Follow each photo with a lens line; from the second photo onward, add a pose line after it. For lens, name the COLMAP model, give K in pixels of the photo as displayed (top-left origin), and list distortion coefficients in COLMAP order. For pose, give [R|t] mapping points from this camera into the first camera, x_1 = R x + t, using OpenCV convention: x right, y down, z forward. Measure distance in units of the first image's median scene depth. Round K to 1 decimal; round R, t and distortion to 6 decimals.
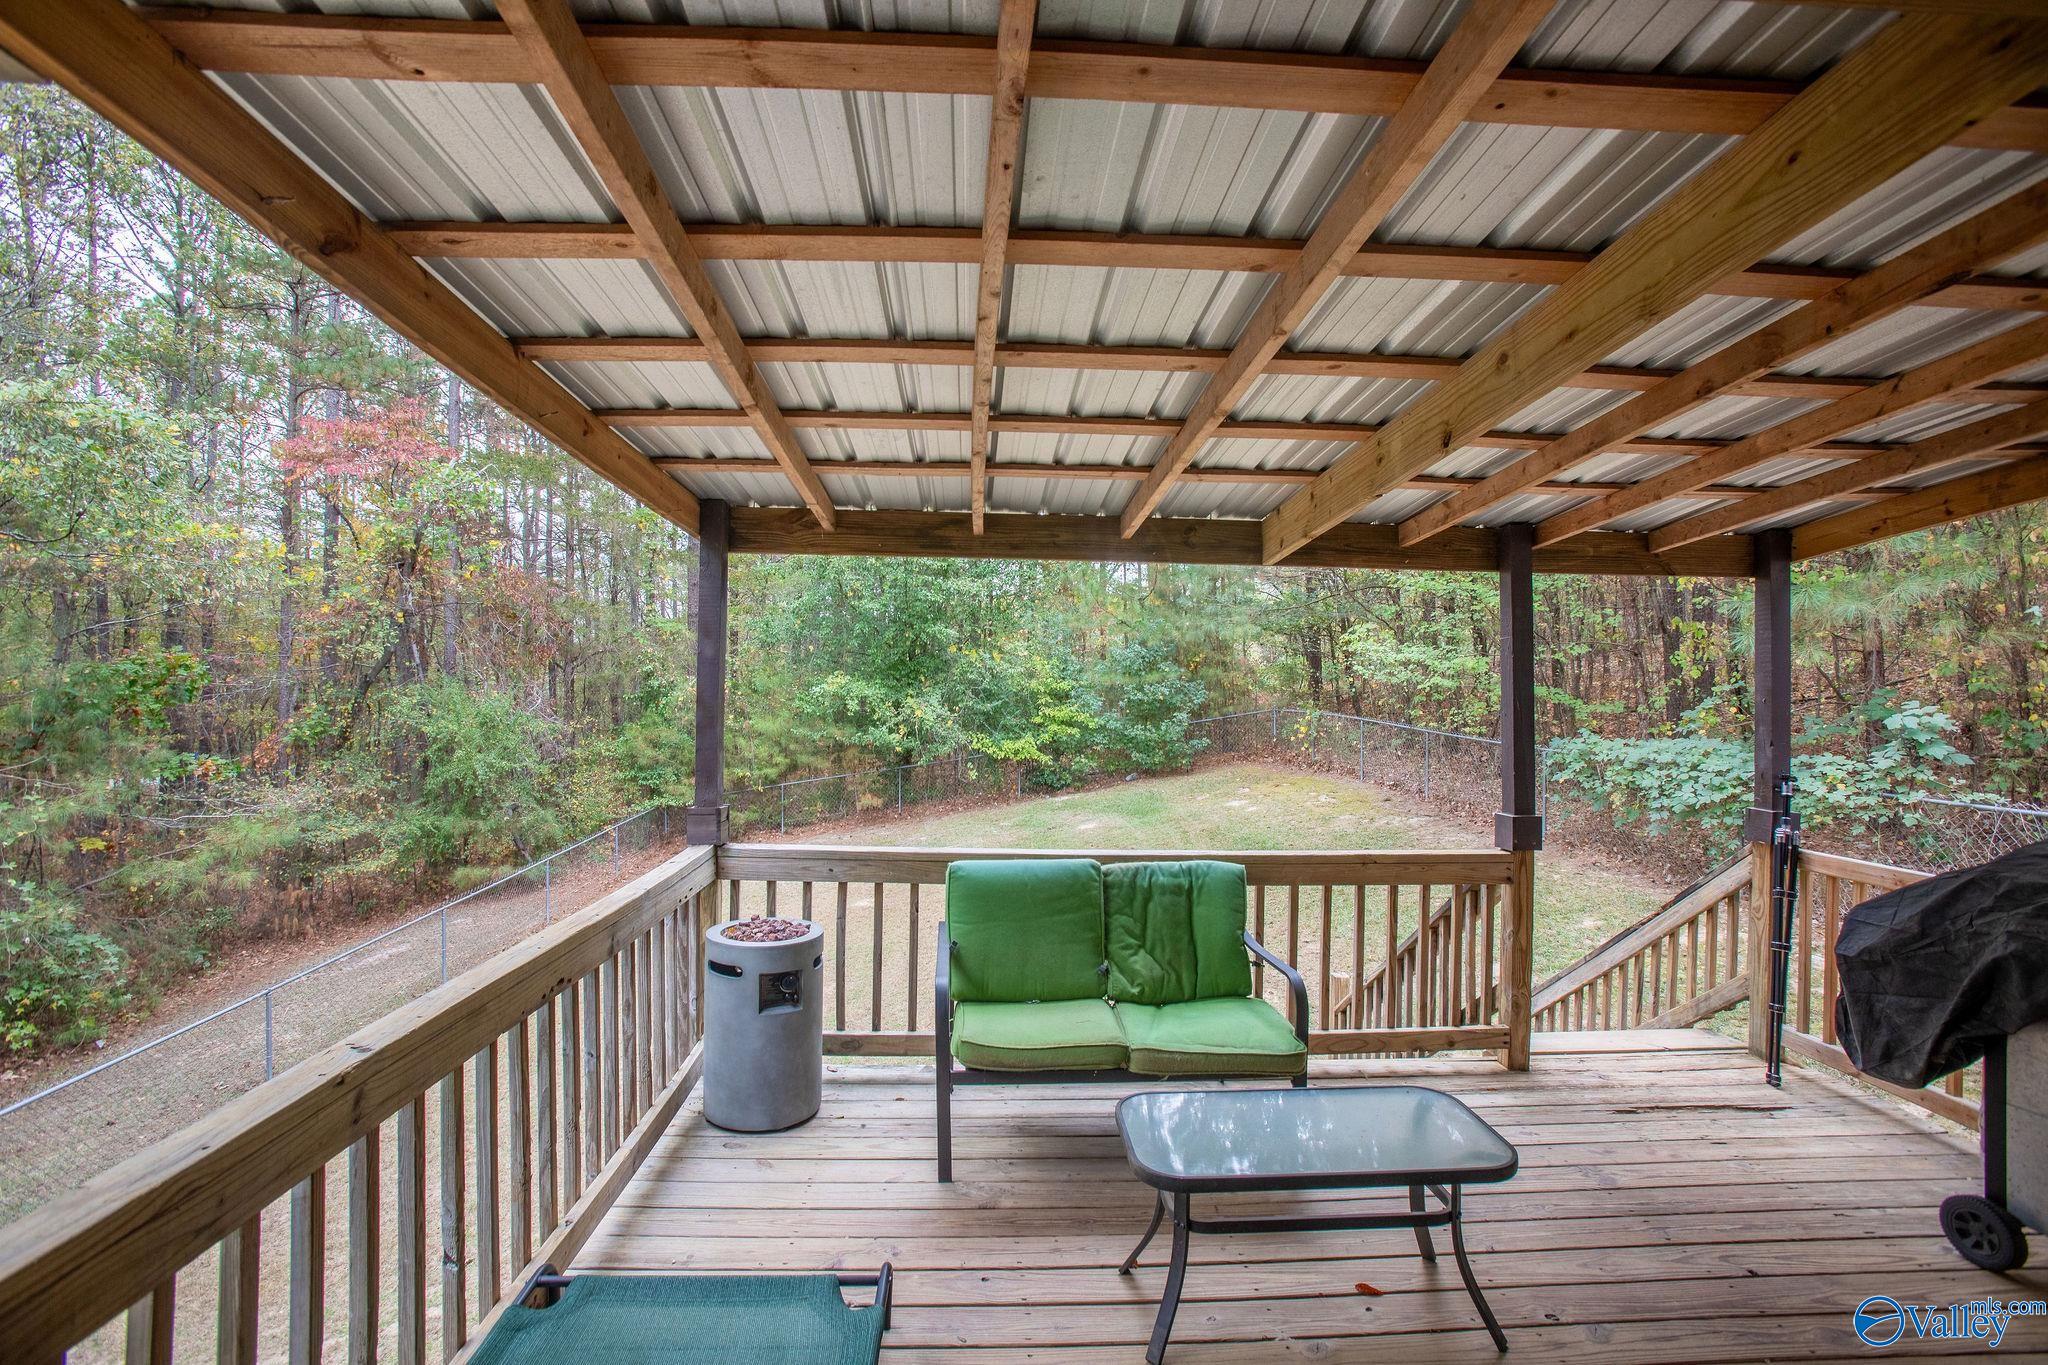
lens RADIAL K [[966.5, 0, 1057.9], [0, 966.5, 693.7], [0, 0, 1]] dist [-0.033208, 0.000192]
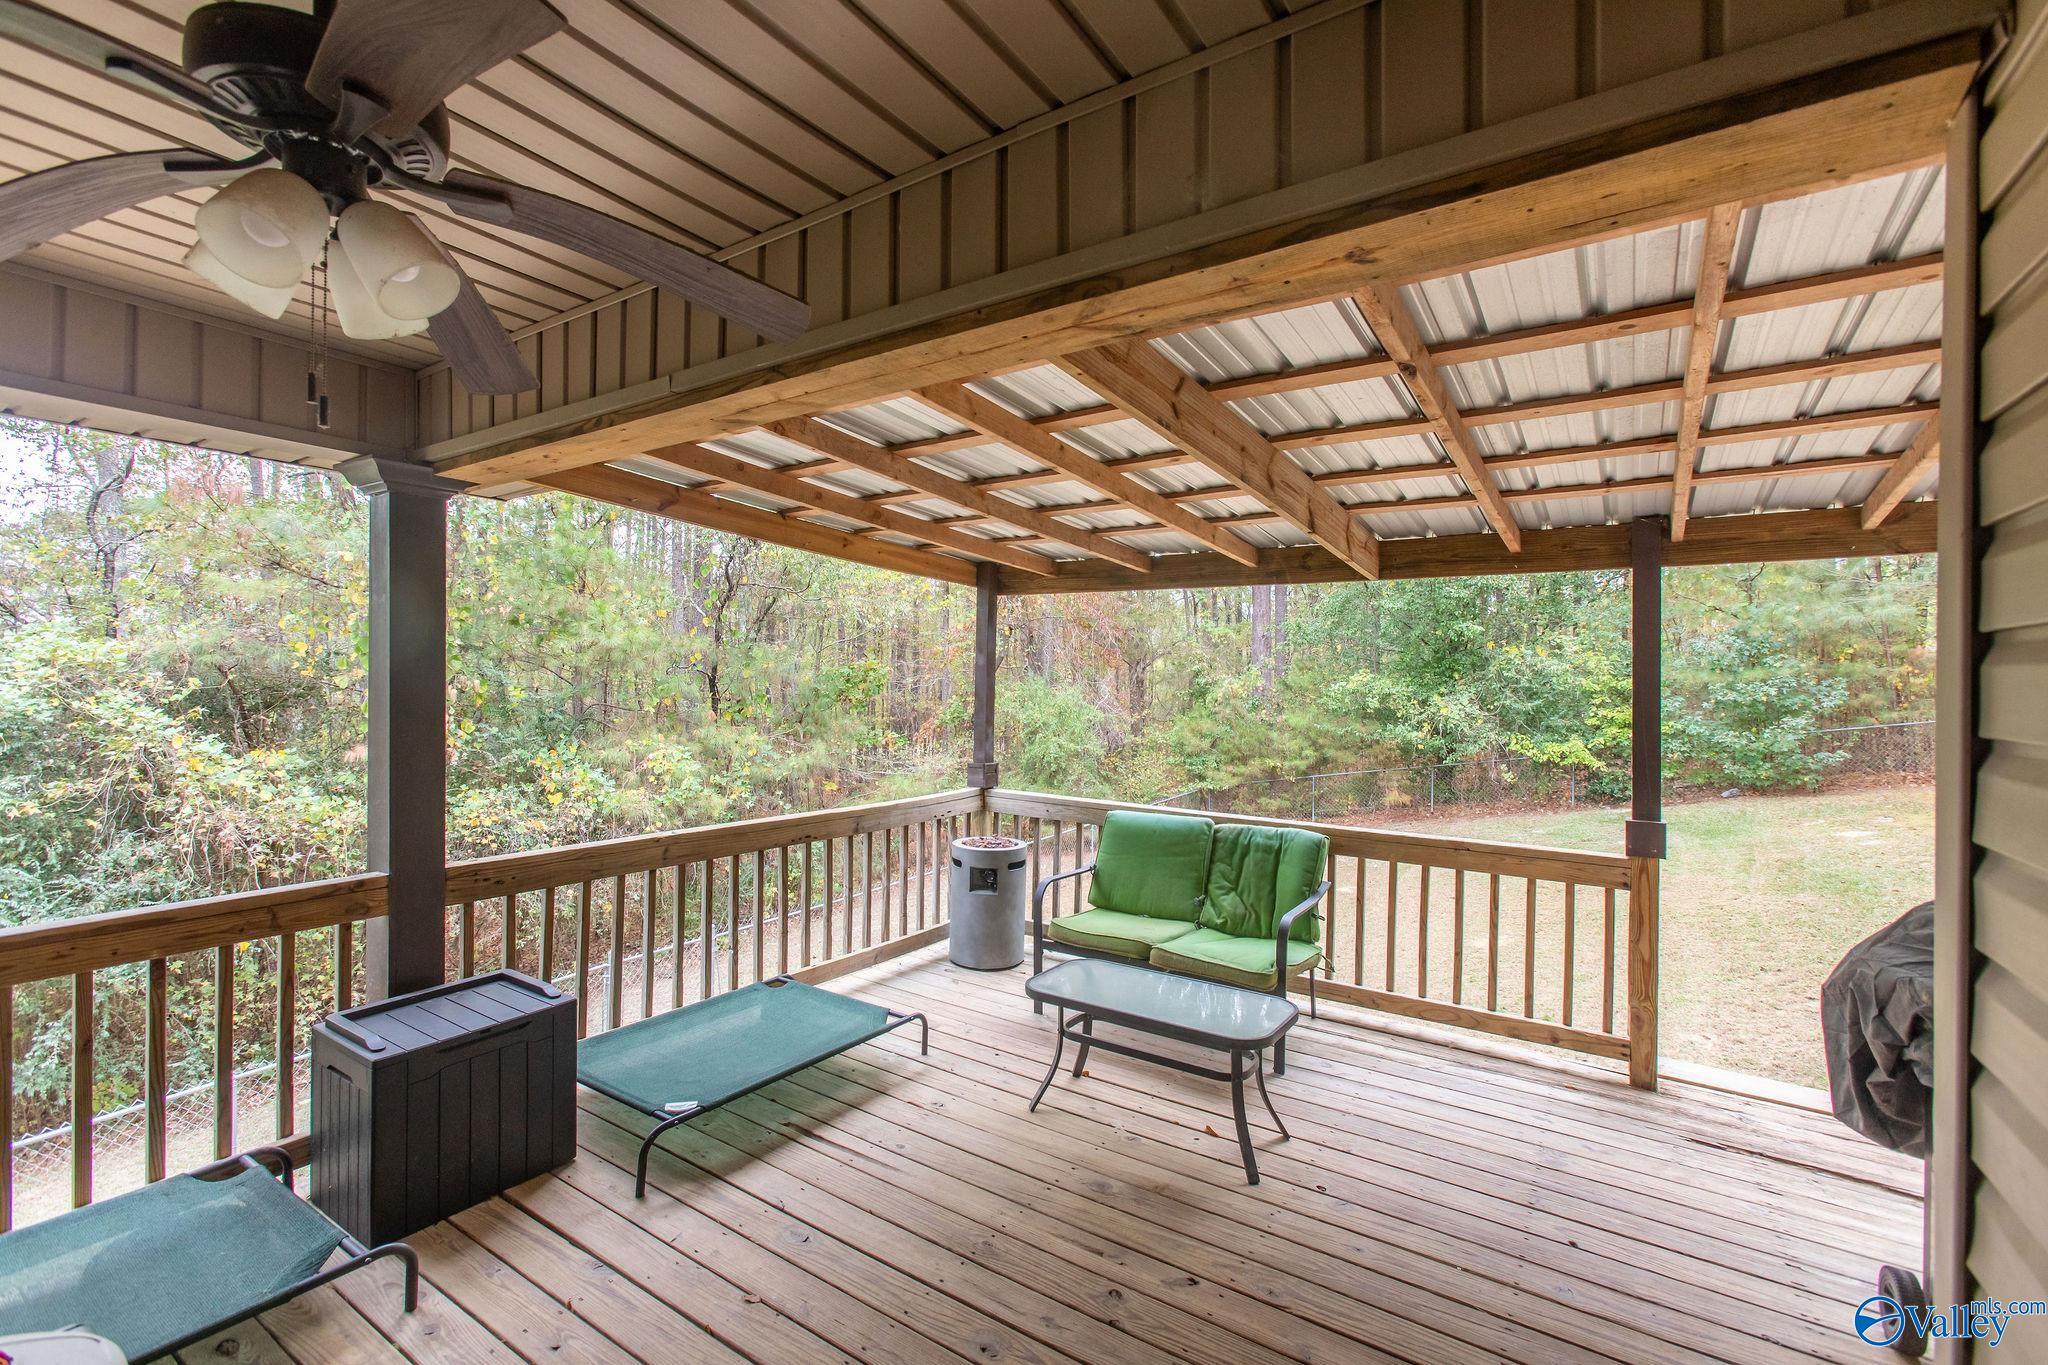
lens RADIAL K [[935.0, 0, 1016.6], [0, 935.0, 679.0], [0, 0, 1]] dist [0.000042, 0.014229]
pose [[0.786793, -0.003147, -0.617209, 0.101596], [-0.005065, 0.999920, -0.011554, 0.000037], [0.617196, 0.012217, 0.786714, -0.024526]]
